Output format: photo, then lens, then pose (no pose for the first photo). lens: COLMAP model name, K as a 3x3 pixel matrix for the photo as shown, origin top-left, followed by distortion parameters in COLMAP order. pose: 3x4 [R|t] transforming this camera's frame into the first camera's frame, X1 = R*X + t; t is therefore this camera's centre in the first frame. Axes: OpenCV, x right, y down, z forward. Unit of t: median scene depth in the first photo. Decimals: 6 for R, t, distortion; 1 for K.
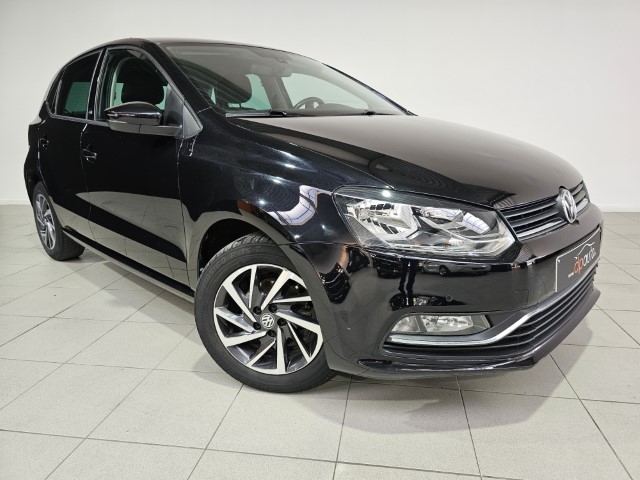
lens RADIAL K [[440.5, 0, 320.0], [0, 440.5, 240.0], [0, 0, 1]] dist [0.040246, -0.005967]
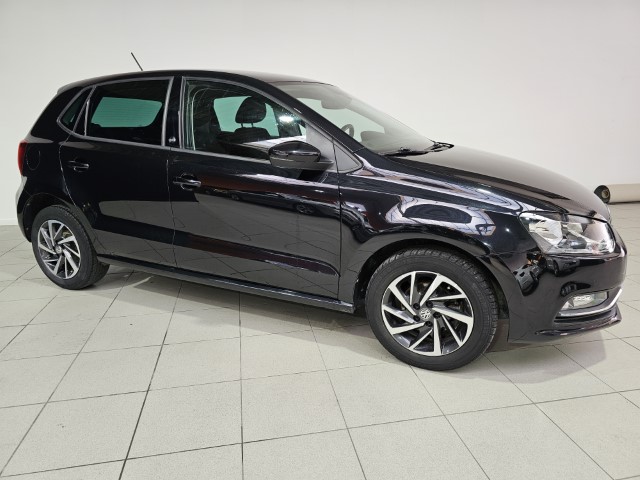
lens RADIAL K [[440.5, 0, 320.0], [0, 440.5, 240.0], [0, 0, 1]] dist [0.040246, -0.005967]
pose [[0.939802, -0.070417, 0.334385, -0.774923], [0.067988, 0.997506, 0.018981, -0.076263], [-0.334887, 0.004896, 0.942245, -0.091655]]
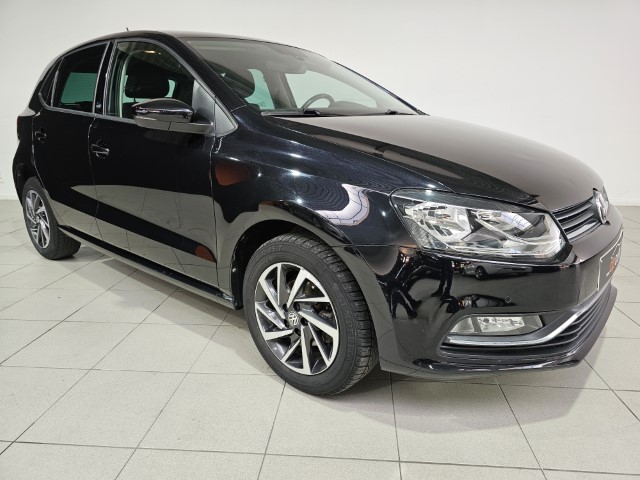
lens RADIAL K [[440.8, 0, 323.0], [0, 440.8, 236.6], [0, 0, 1]] dist [0.040073, -0.001438]
pose [[0.997287, -0.002144, 0.073584, -0.146753], [0.001772, 0.999985, 0.005121, -0.013561], [-0.073594, -0.004977, 0.997276, 0.007543]]
